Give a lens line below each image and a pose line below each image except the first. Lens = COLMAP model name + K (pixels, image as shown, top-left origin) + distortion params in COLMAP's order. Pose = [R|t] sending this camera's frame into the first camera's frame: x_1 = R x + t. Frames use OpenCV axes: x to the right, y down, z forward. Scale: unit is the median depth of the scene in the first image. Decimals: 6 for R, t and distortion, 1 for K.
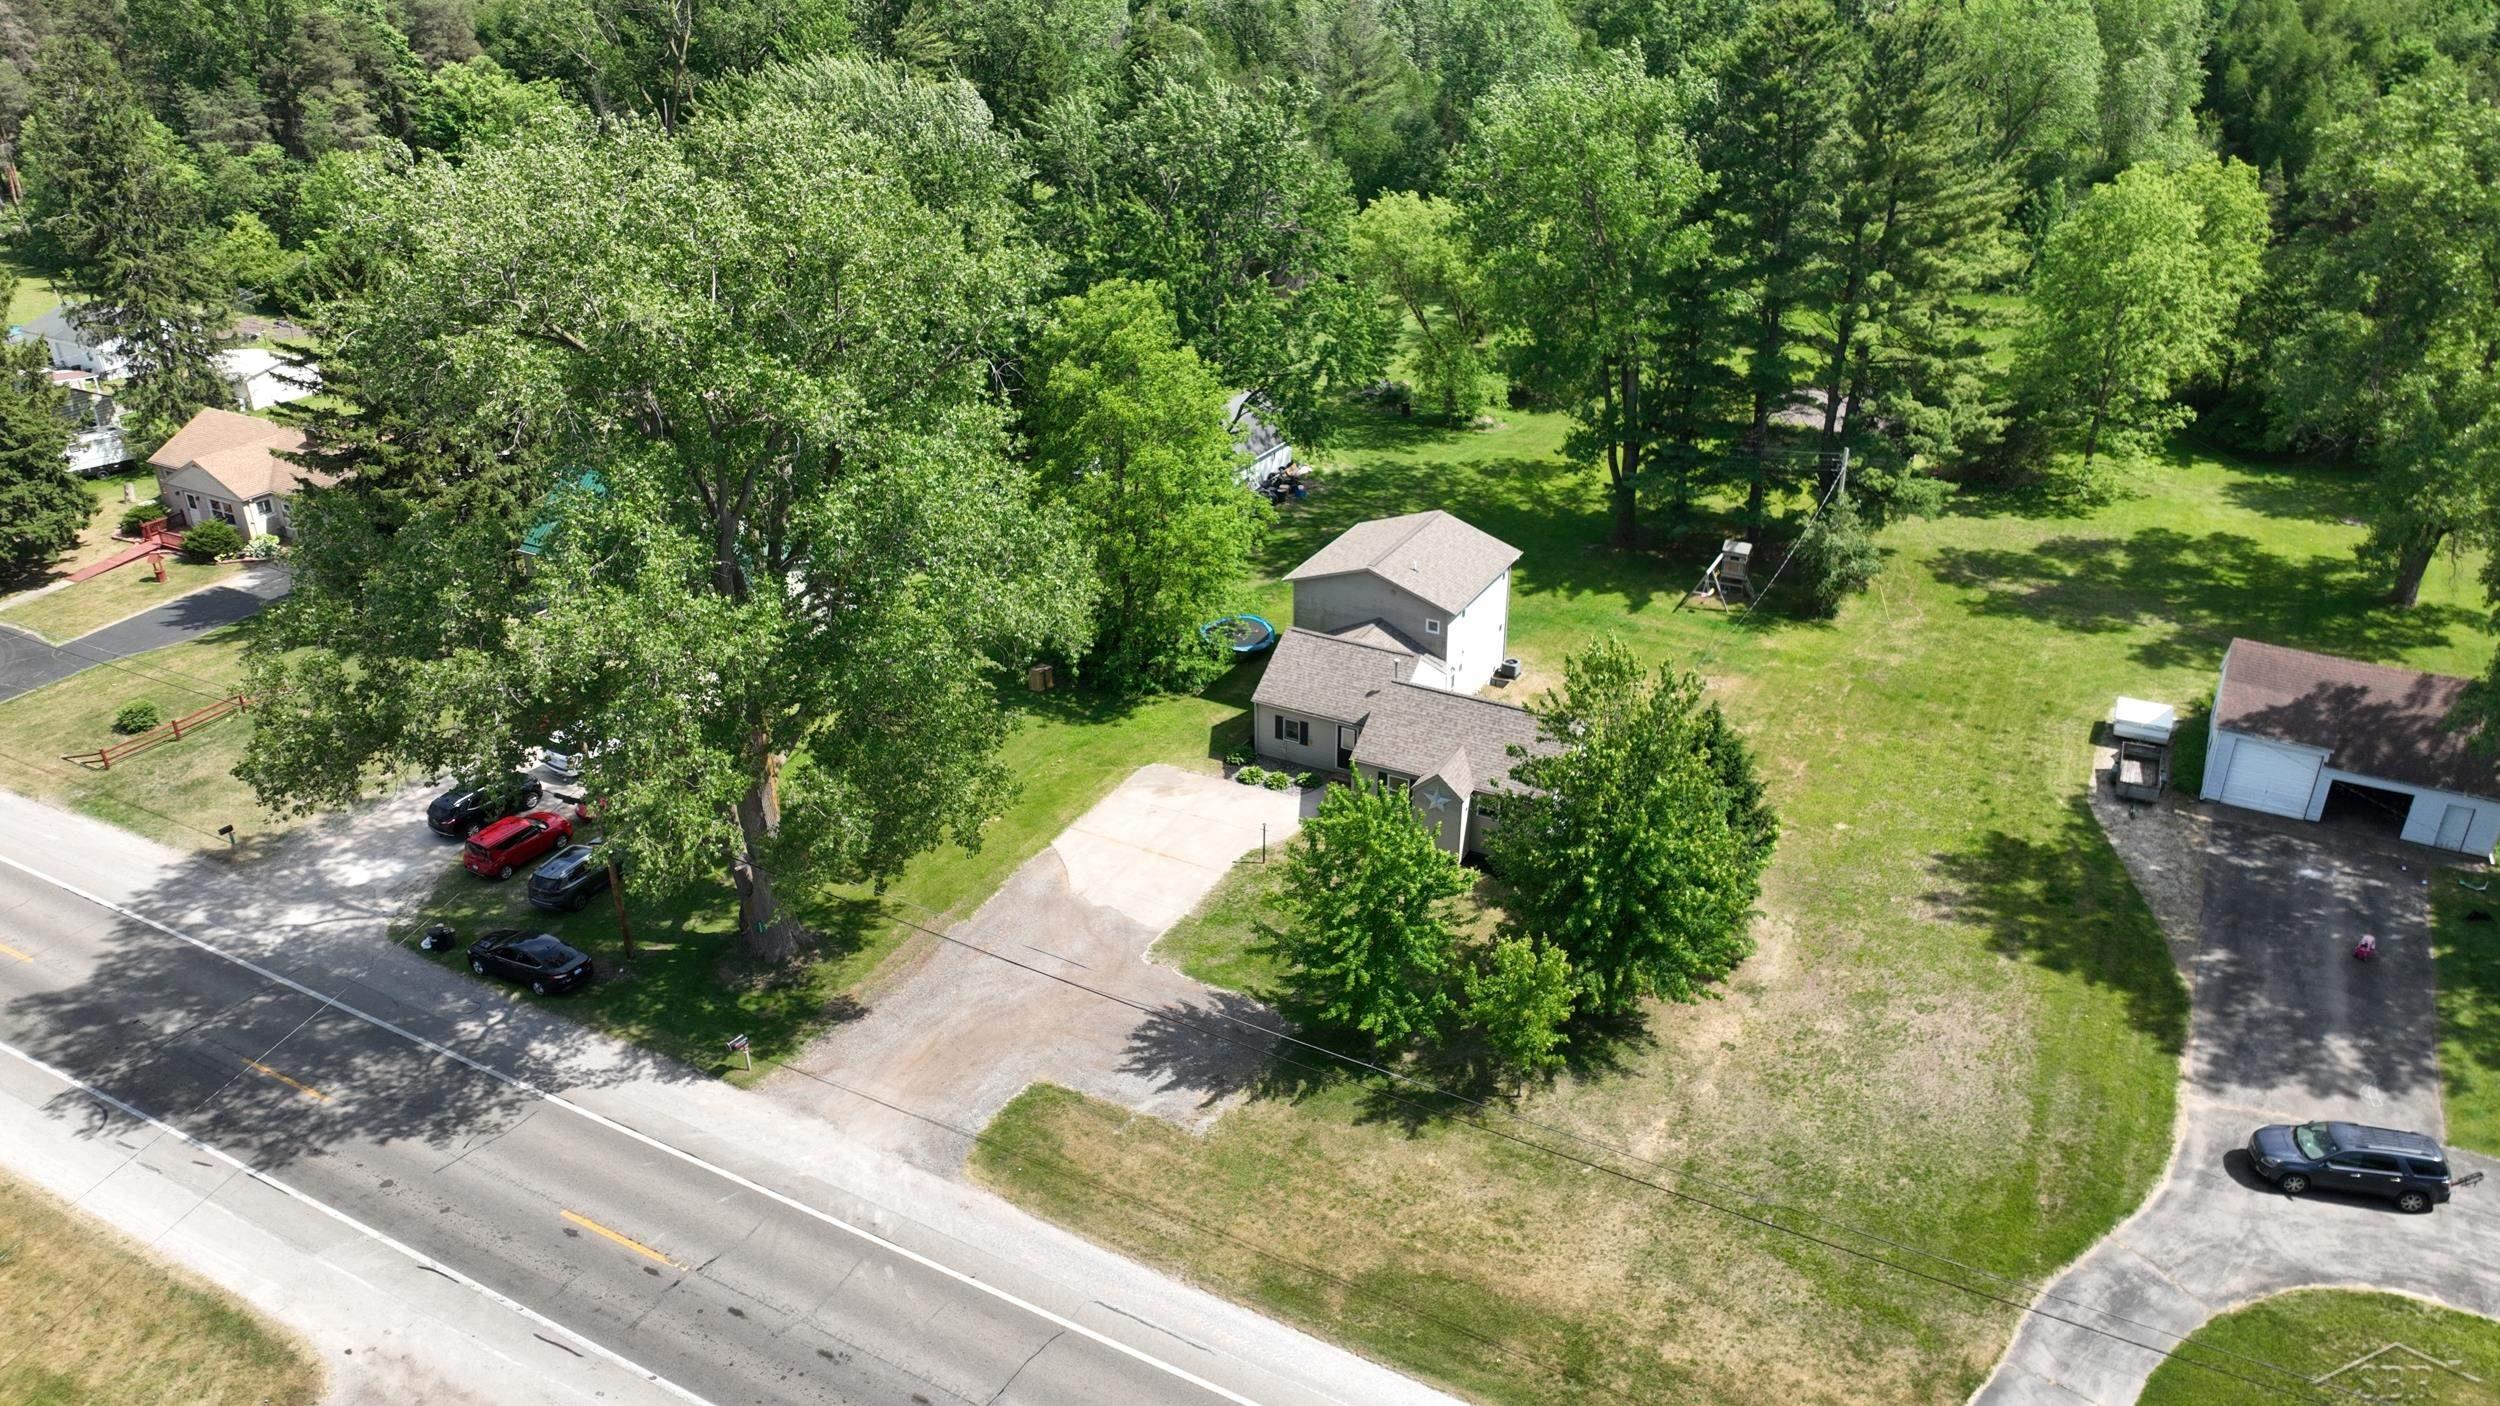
lens RADIAL K [[1775.0, 0, 1250.0], [0, 1775.0, 703.0], [0, 0, 1]] dist [0.004553, -0.003216]
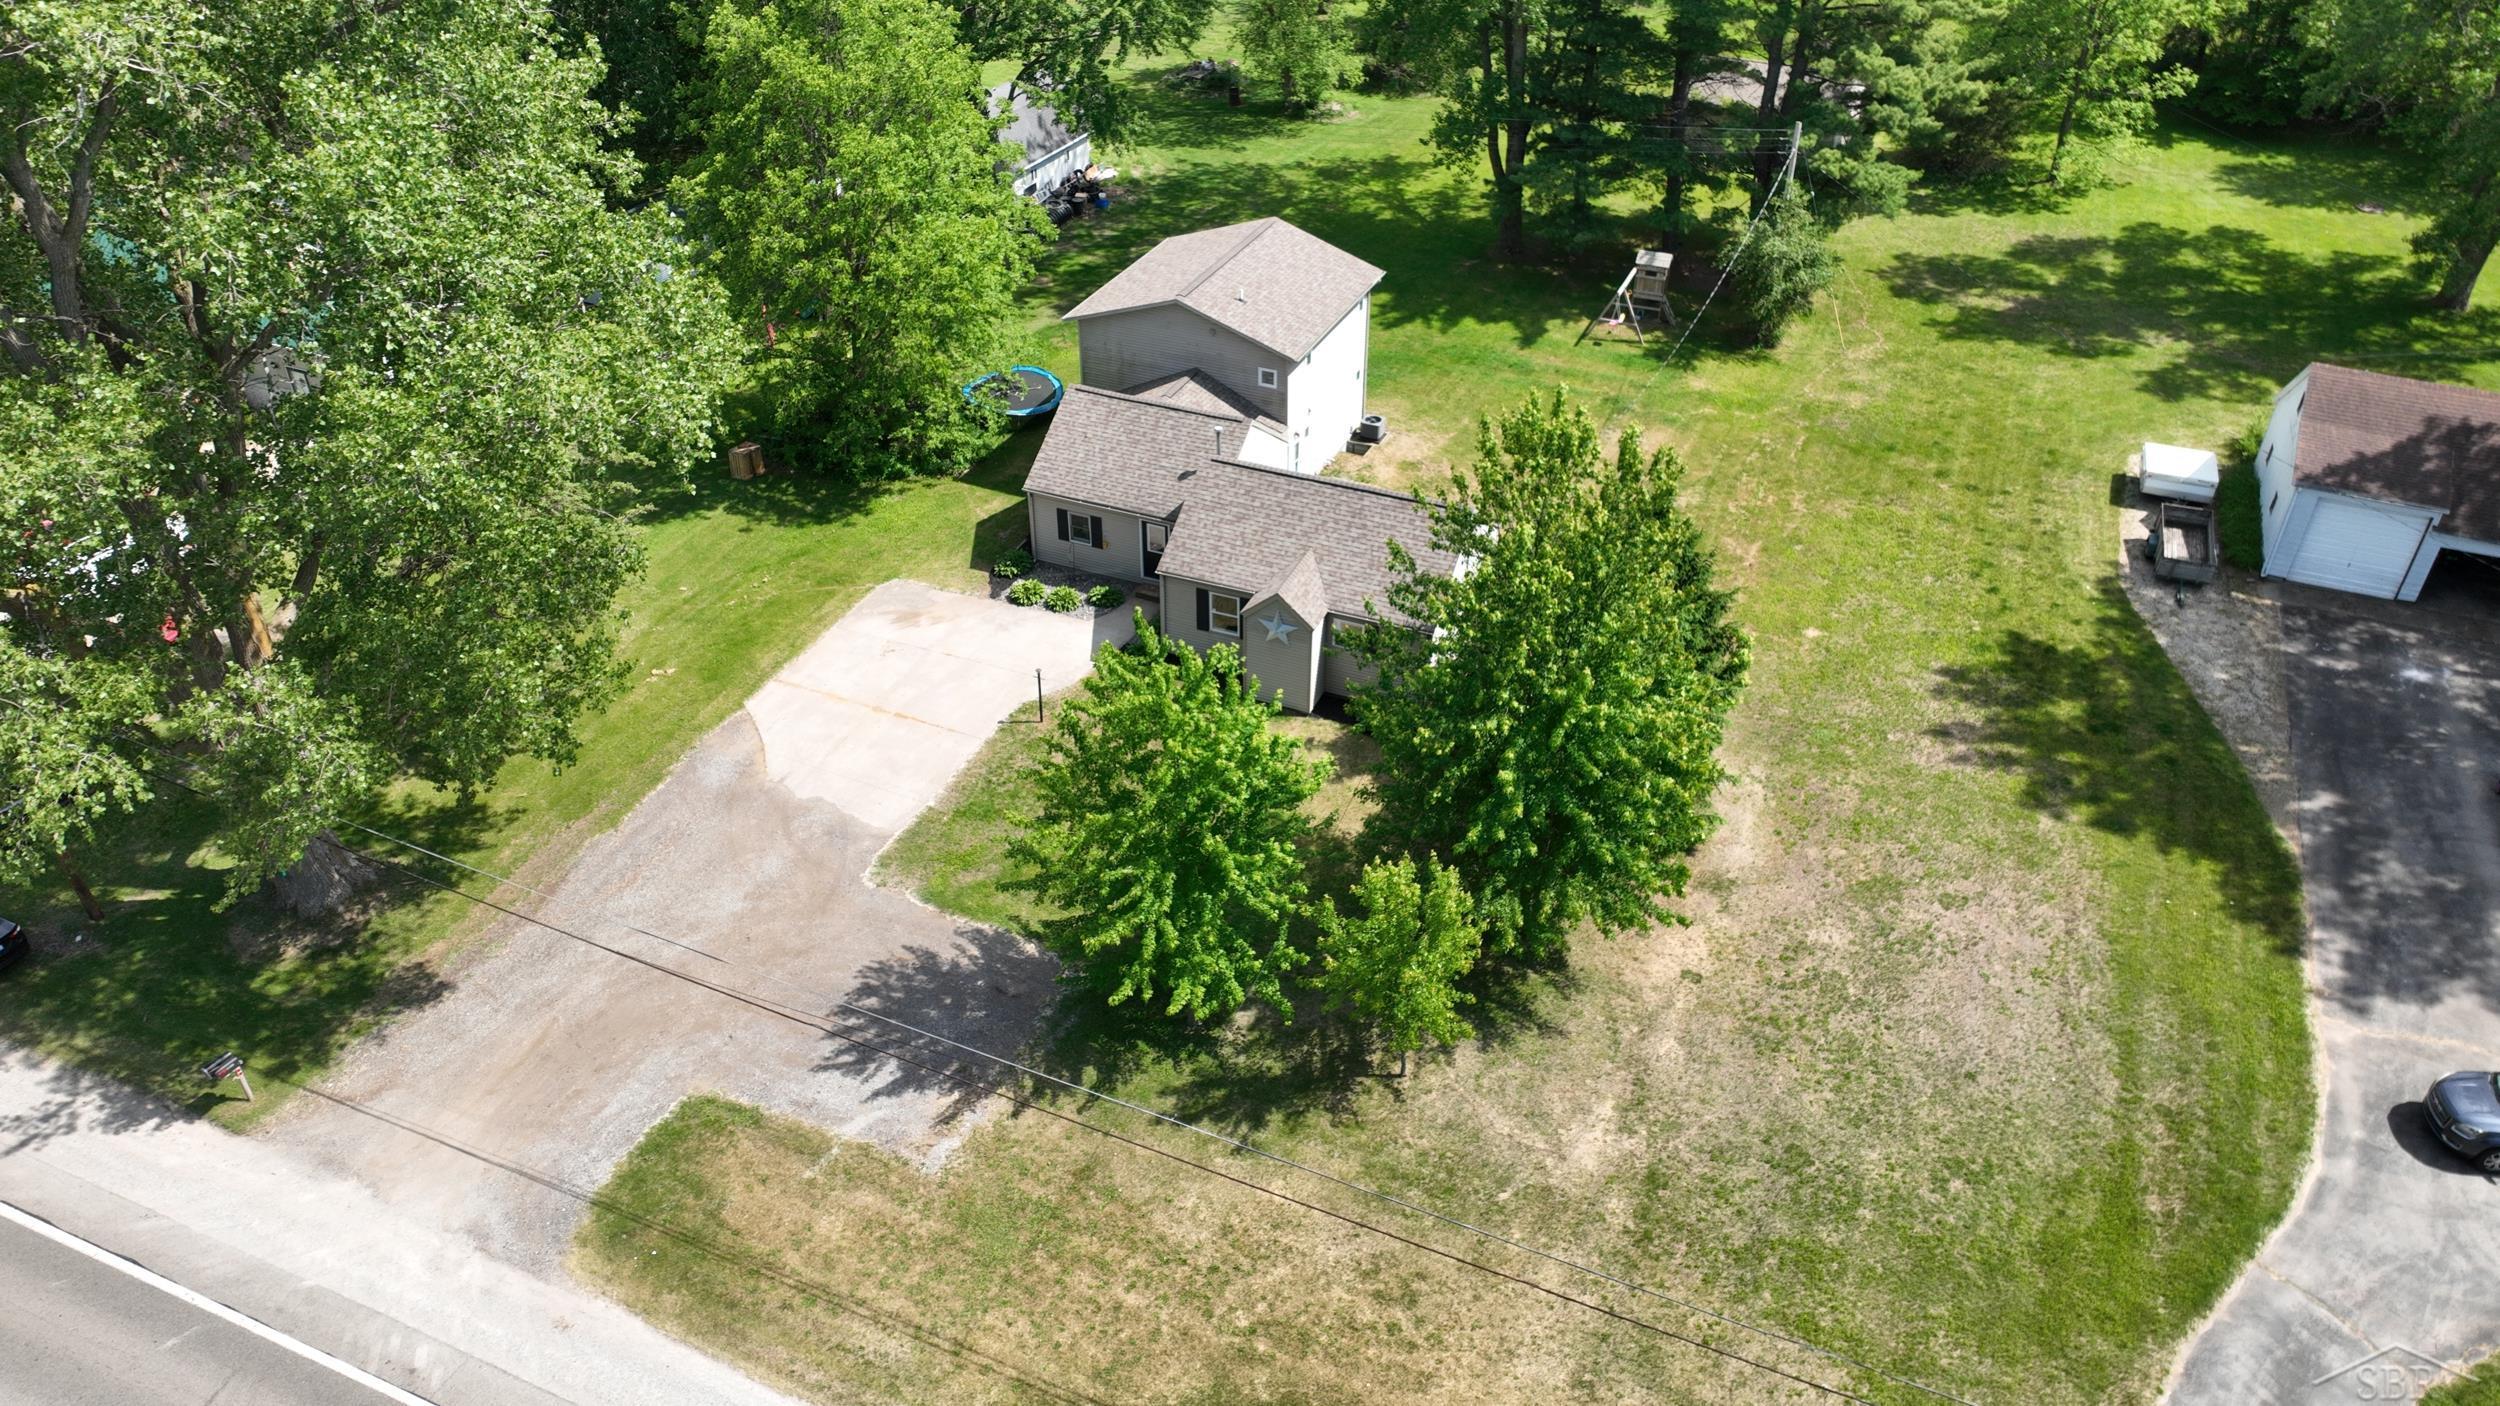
lens RADIAL K [[1764.7, 0, 1250.0], [0, 1764.7, 703.0], [0, 0, 1]] dist [0.006467, 0.005015]
pose [[0.996204, -0.043617, 0.075330, 0.039889], [0.031841, 0.988022, 0.150995, -0.023922], [-0.081013, -0.148023, 0.985660, 0.297198]]
